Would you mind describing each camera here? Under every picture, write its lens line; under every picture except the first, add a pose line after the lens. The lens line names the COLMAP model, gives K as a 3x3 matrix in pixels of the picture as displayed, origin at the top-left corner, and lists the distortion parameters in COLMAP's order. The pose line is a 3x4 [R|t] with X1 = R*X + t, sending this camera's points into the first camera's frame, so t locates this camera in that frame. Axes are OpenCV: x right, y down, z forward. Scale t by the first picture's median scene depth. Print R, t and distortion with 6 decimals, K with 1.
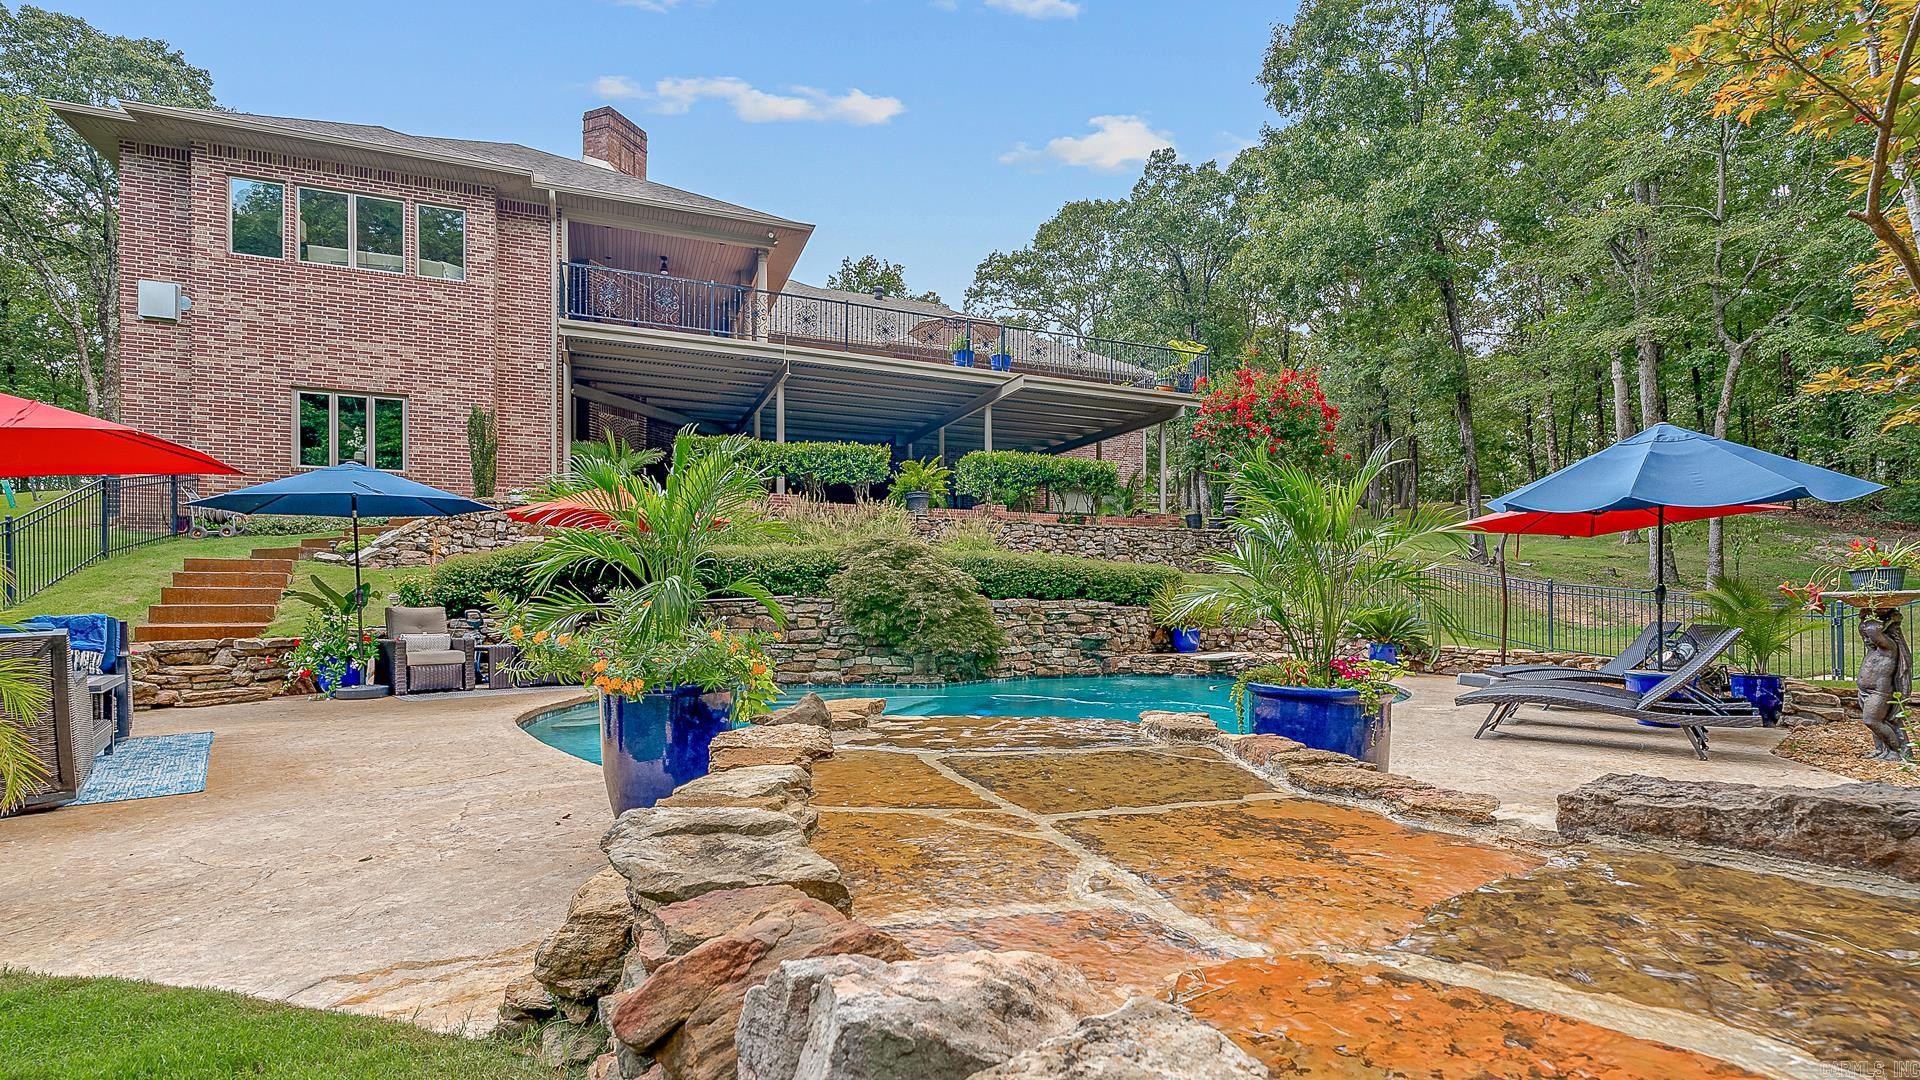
lens RADIAL K [[896.5, 0, 970.4], [0, 896.5, 551.6], [0, 0, 1]] dist [0.001134, 0.001211]
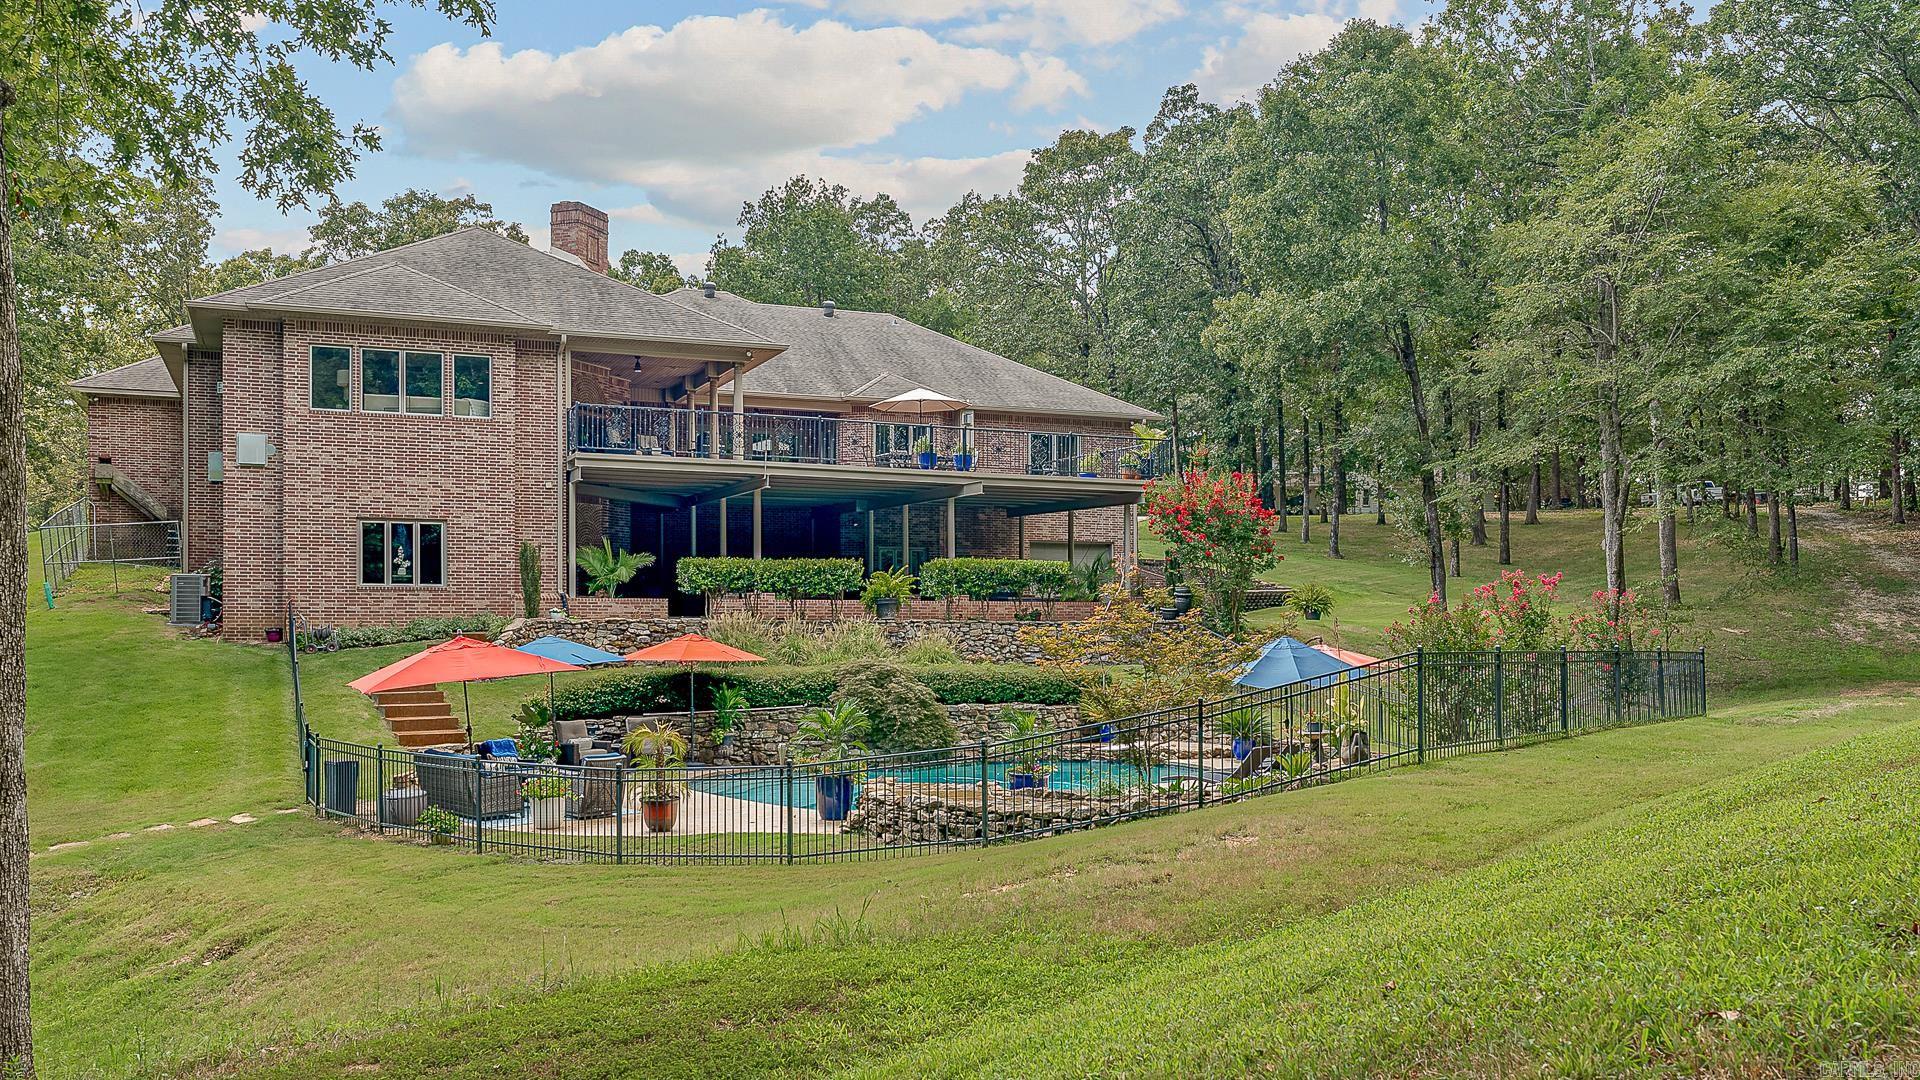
lens RADIAL K [[1576.0, 0, 955.4], [0, 1576.0, 538.4], [0, 0, 1]] dist [0.003606, 0.003590]
pose [[0.999981, -0.002542, 0.005694, 0.017901], [0.002513, 0.999984, 0.005061, -0.161982], [-0.005707, -0.005047, 0.999971, -1.052933]]
